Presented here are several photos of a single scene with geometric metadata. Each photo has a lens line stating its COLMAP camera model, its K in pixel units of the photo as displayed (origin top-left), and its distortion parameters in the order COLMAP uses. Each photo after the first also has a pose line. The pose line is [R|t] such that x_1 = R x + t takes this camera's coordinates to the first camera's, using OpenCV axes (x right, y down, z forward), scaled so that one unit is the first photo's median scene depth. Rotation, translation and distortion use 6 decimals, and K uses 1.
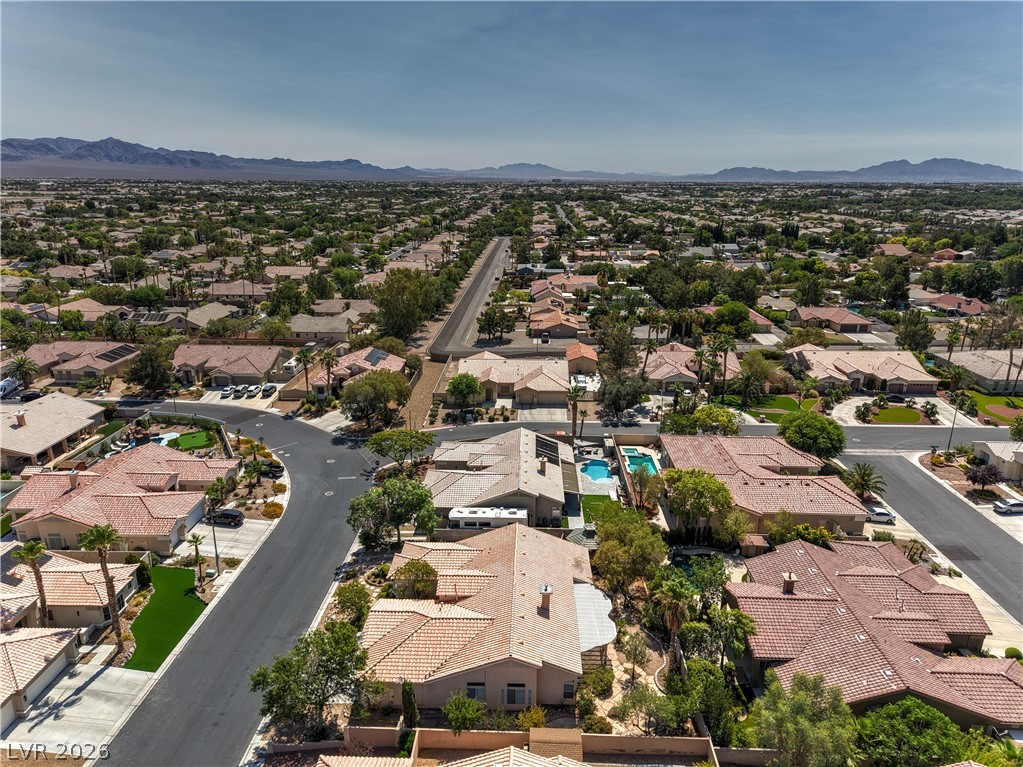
lens RADIAL K [[676.6, 0, 513.3], [0, 676.6, 385.5], [0, 0, 1]] dist [0.062972, -0.045758]
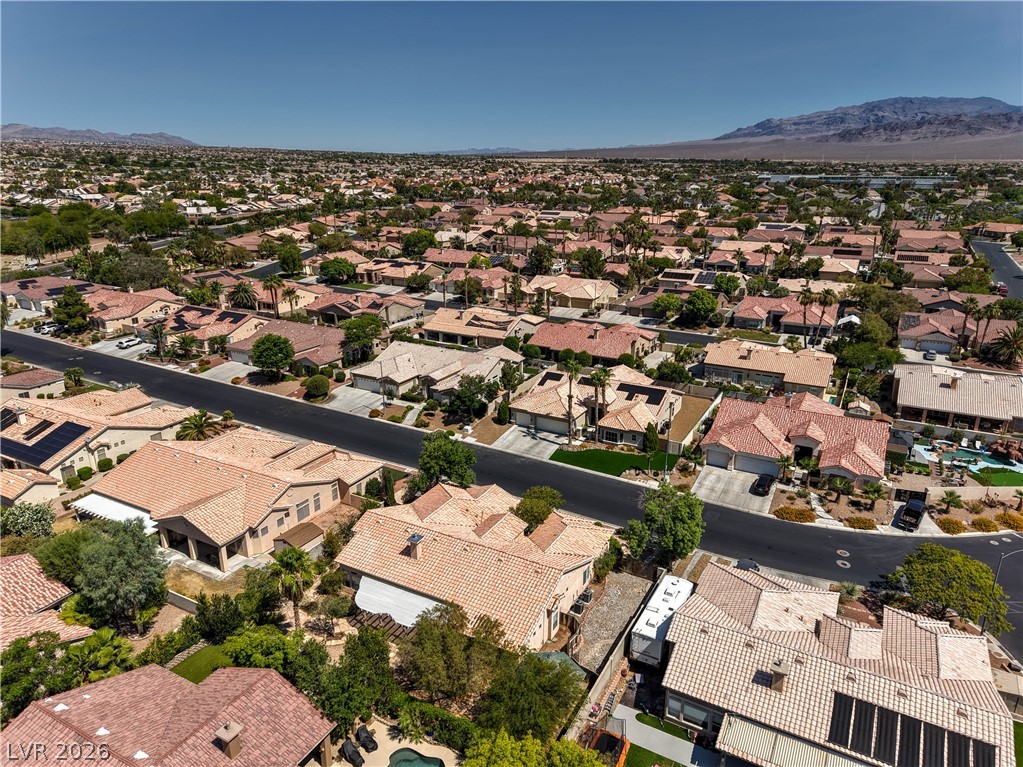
lens RADIAL K [[676.6, 0, 507.7], [0, 676.6, 381.6], [0, 0, 1]] dist [0.062972, -0.045758]
pose [[-0.464204, 0.272624, -0.842728, 0.437212], [-0.262142, 0.866540, 0.424723, -0.206668], [0.846048, 0.418073, -0.330785, 0.773633]]
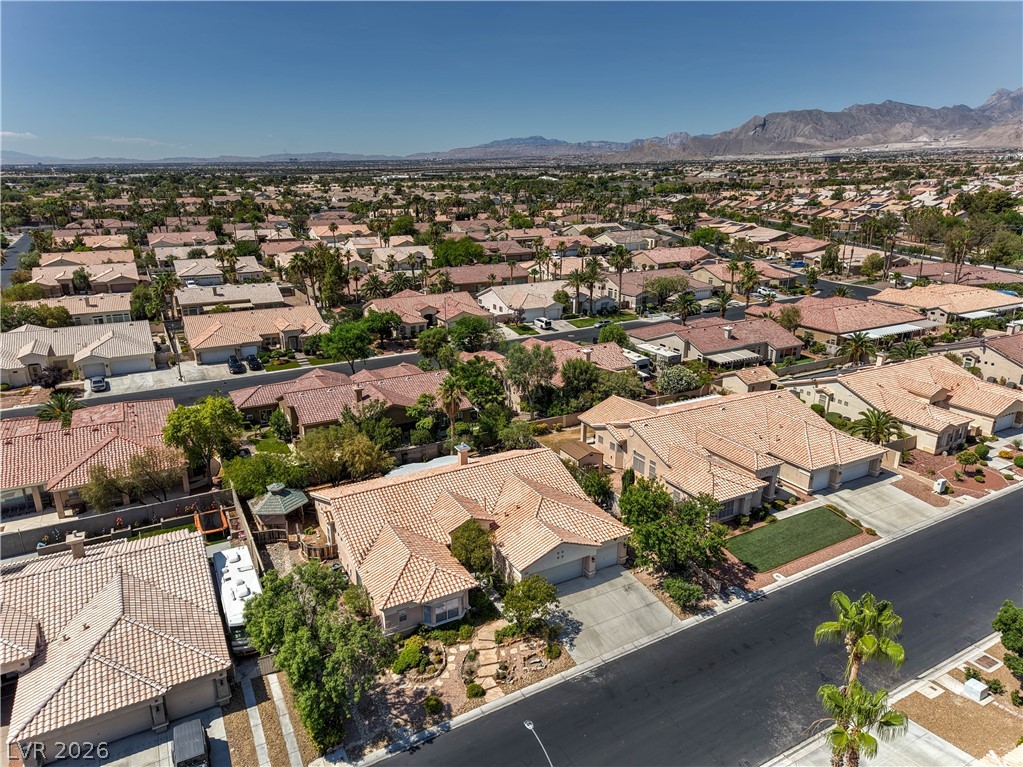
lens RADIAL K [[676.6, 0, 506.6], [0, 676.6, 386.7], [0, 0, 1]] dist [0.062972, -0.045758]
pose [[-0.506208, -0.267360, 0.819922, -0.463868], [0.251172, 0.863811, 0.436741, -0.124619], [-0.825025, 0.427023, -0.370115, 0.737637]]
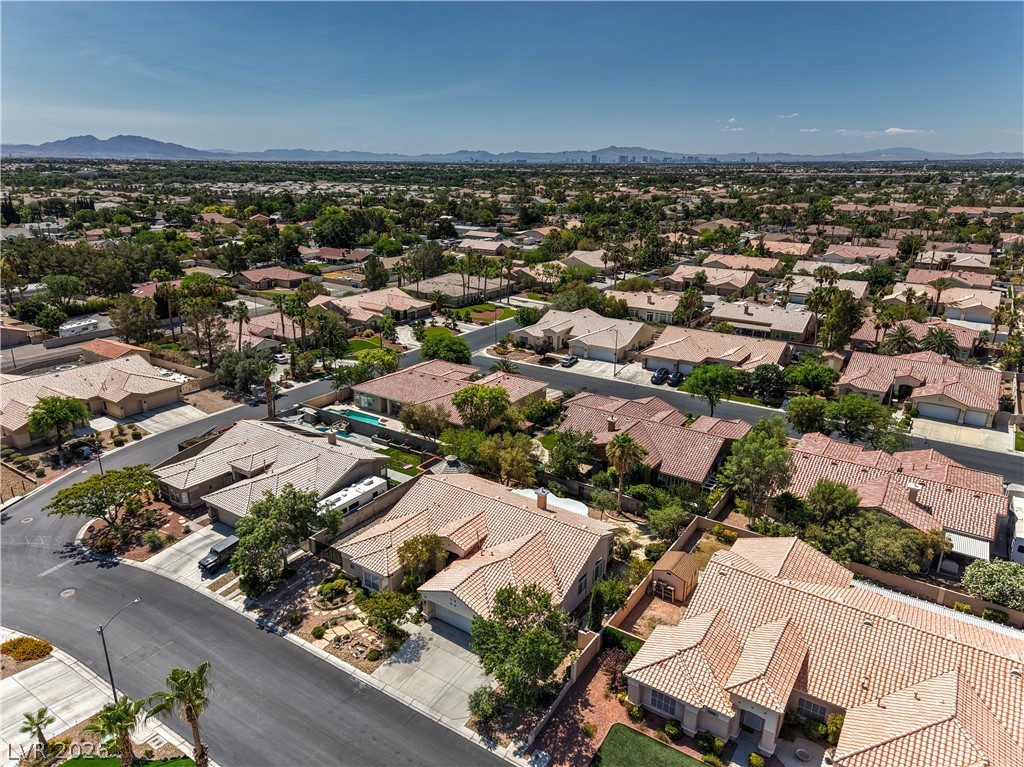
lens RADIAL K [[677.2, 0, 508.2], [0, 677.2, 382.9], [0, 0, 1]] dist [0.062972, -0.045758]
pose [[0.530634, -0.262625, 0.805888, -0.476534], [0.240573, 0.958352, 0.153906, -0.033714], [-0.812744, 0.112207, 0.571714, 0.221984]]
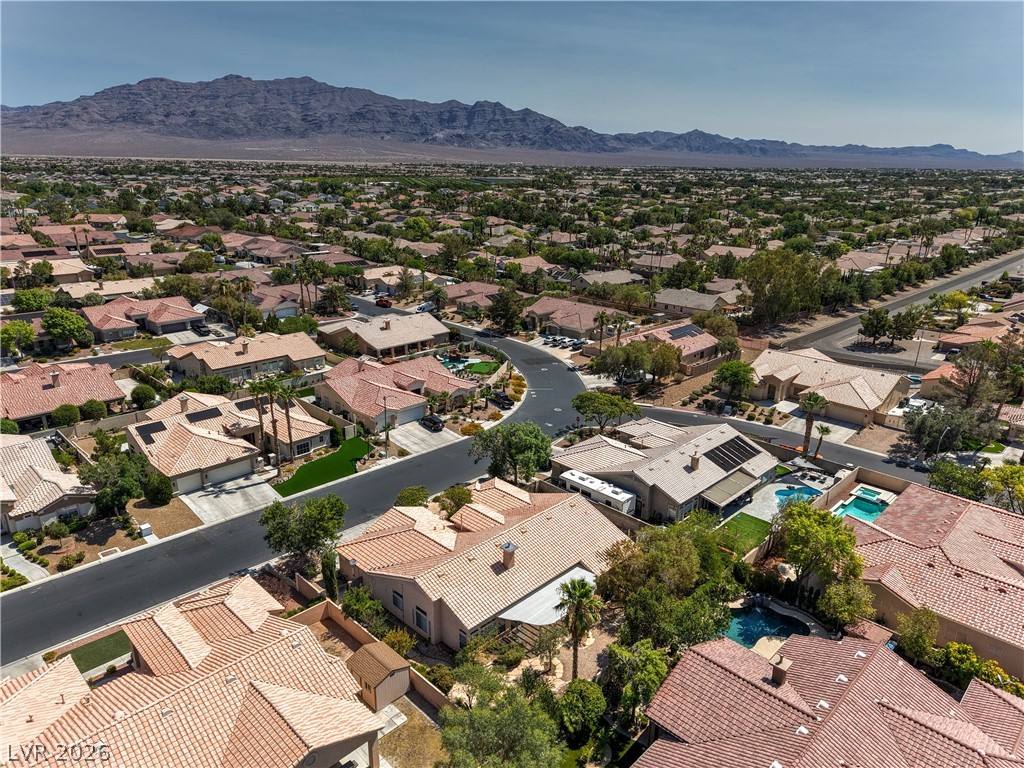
lens RADIAL K [[677.2, 0, 507.9], [0, 677.2, 403.8], [0, 0, 1]] dist [0.062972, -0.045758]
pose [[0.728765, 0.235017, -0.643170, 0.351423], [-0.209990, 0.970706, 0.116763, -0.004892], [0.651771, 0.049966, 0.756768, 0.151998]]
